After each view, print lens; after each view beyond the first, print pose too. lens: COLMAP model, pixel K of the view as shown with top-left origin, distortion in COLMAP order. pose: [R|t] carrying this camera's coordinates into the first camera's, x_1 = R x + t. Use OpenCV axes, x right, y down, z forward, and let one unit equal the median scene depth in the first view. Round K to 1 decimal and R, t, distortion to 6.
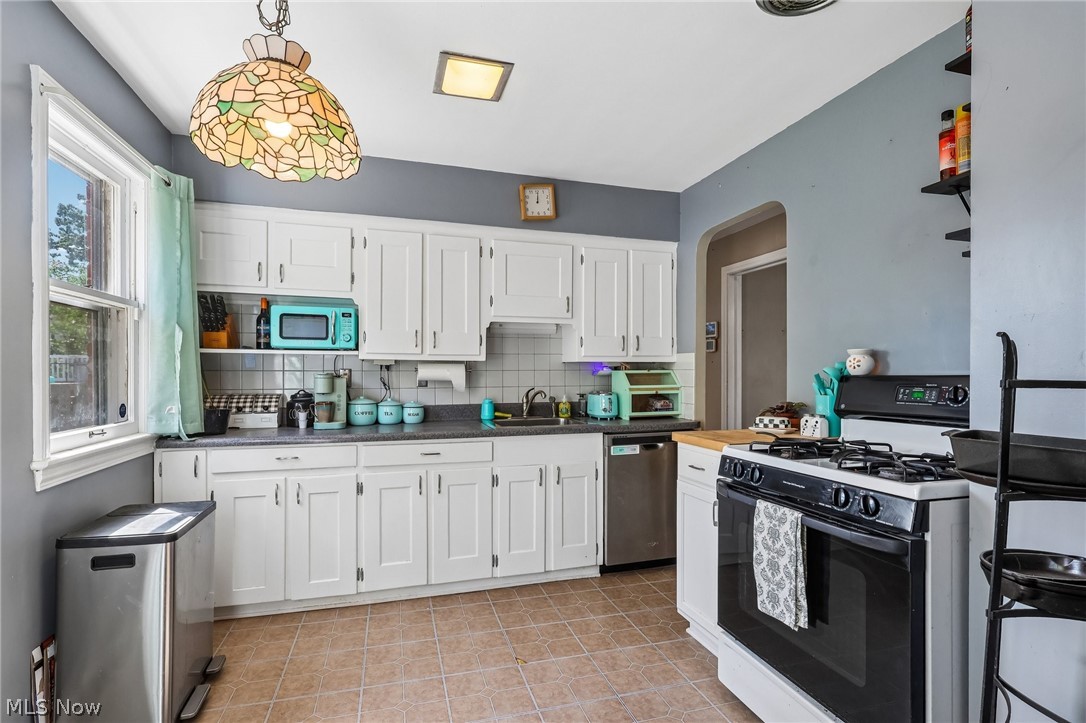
lens RADIAL K [[520.8, 0, 539.0], [0, 520.8, 364.6], [0, 0, 1]] dist [-0.002159, 0.000801]
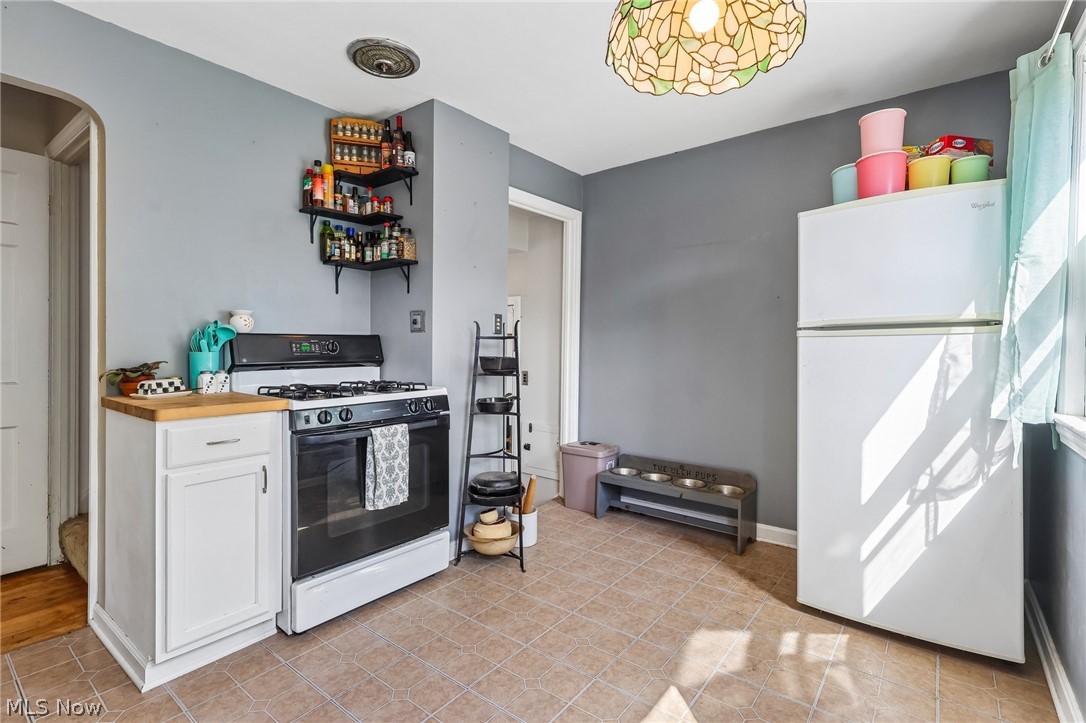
lens RADIAL K [[516.1, 0, 536.1], [0, 516.1, 357.0], [0, 0, 1]] dist [-0.001169, 0.001111]
pose [[-0.583936, -0.014966, 0.811662, -0.509940], [-0.016576, 0.999841, 0.006510, 0.041278], [-0.811630, -0.009653, -0.584092, 0.857271]]
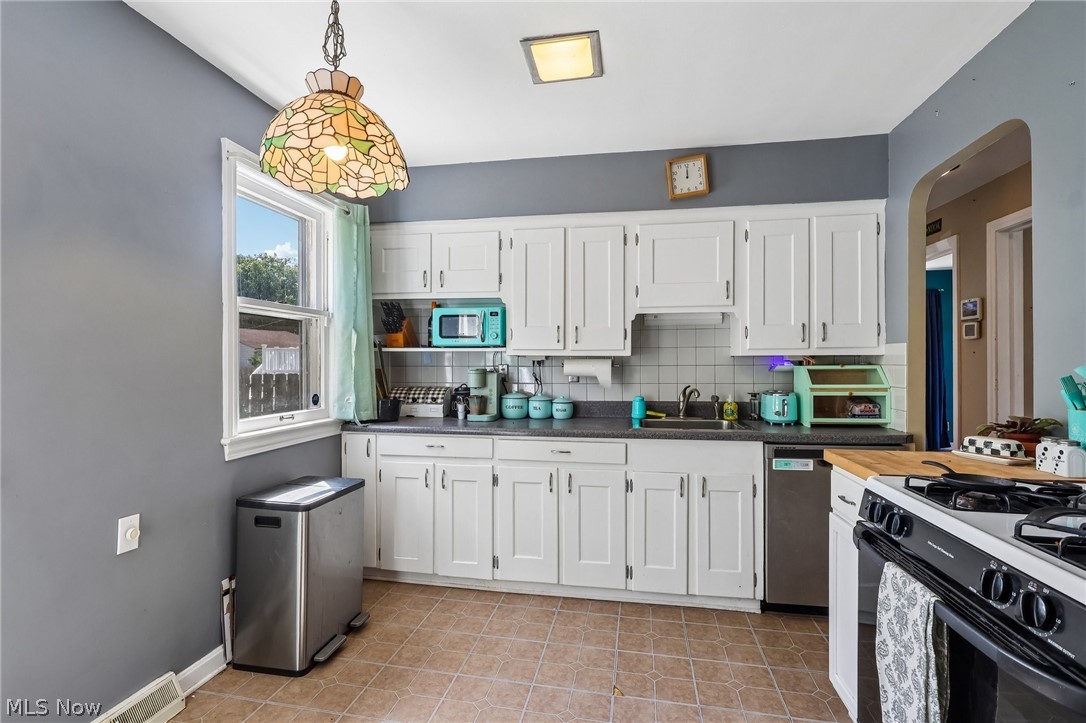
lens RADIAL K [[516.1, 0, 536.1], [0, 516.1, 357.0], [0, 0, 1]] dist [-0.001169, 0.001111]
pose [[0.890376, -0.006115, -0.455185, 0.194019], [0.007869, 0.999967, 0.001959, -0.009673], [0.455158, -0.005326, 0.890395, 0.111677]]
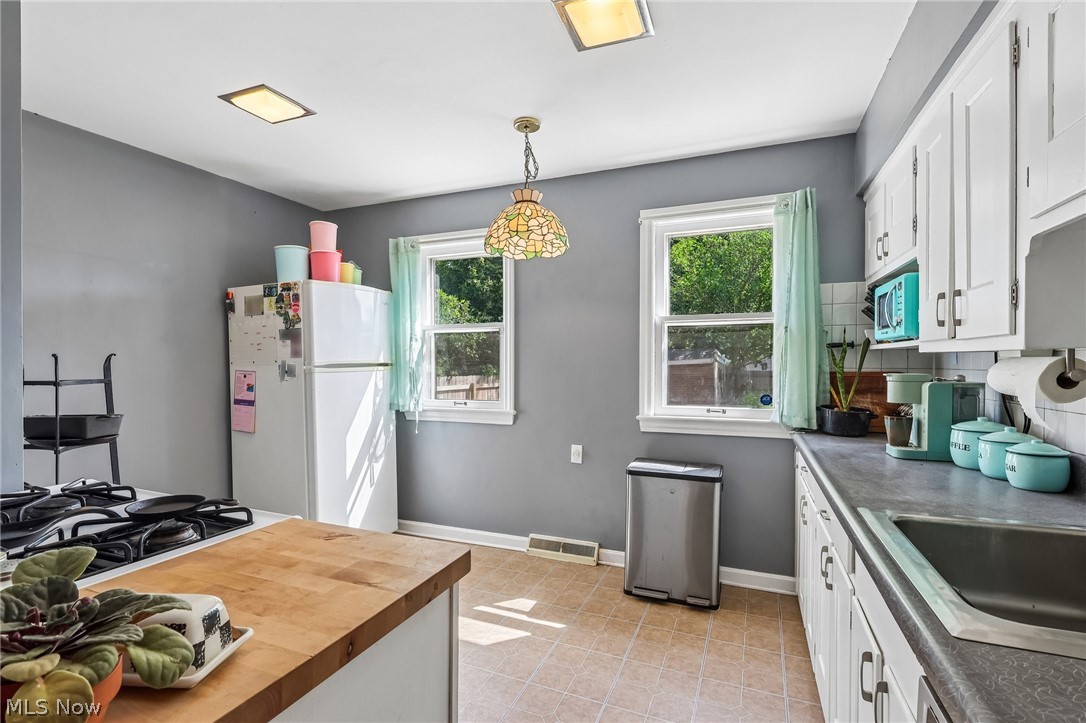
lens RADIAL K [[520.8, 0, 539.0], [0, 520.8, 364.6], [0, 0, 1]] dist [-0.002159, 0.000801]
pose [[-0.631124, 0.000707, -0.775682, 0.446103], [0.008149, 0.999950, -0.005719, 0.003274], [0.775639, -0.009930, -0.631098, 1.112118]]
